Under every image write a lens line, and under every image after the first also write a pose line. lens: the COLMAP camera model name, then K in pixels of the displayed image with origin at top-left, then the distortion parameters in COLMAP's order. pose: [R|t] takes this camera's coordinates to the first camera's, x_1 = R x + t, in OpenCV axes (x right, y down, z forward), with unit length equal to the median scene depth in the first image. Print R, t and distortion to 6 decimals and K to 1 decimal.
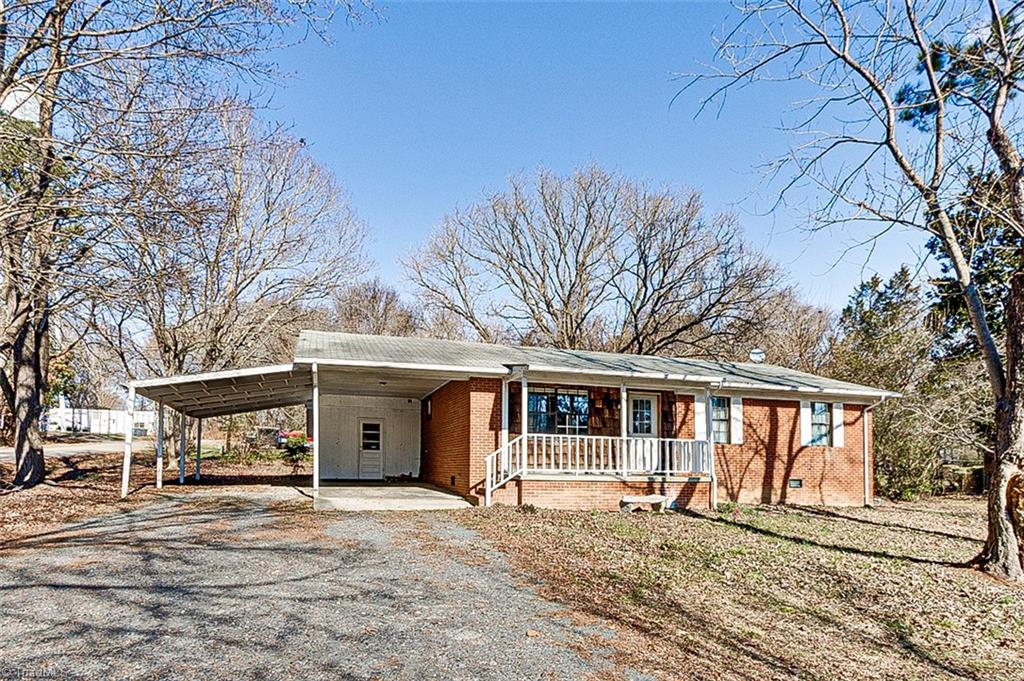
lens RADIAL K [[499.2, 0, 509.5], [0, 499.2, 328.2], [0, 0, 1]] dist [-0.000598, -0.000085]
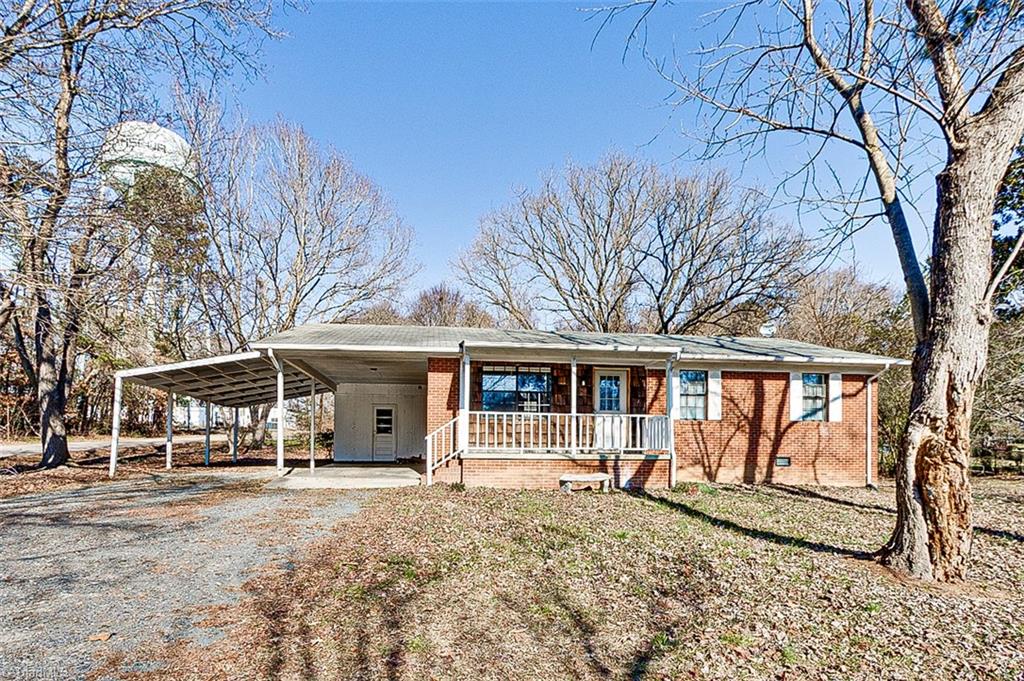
lens RADIAL K [[465.4, 0, 510.4], [0, 465.4, 338.0], [0, 0, 1]] dist [-0.001299, 0.000484]
pose [[0.990712, -0.040109, -0.129928, 0.197477], [0.044088, 0.998638, 0.027897, 0.037900], [0.128632, -0.033366, 0.991131, 0.093121]]
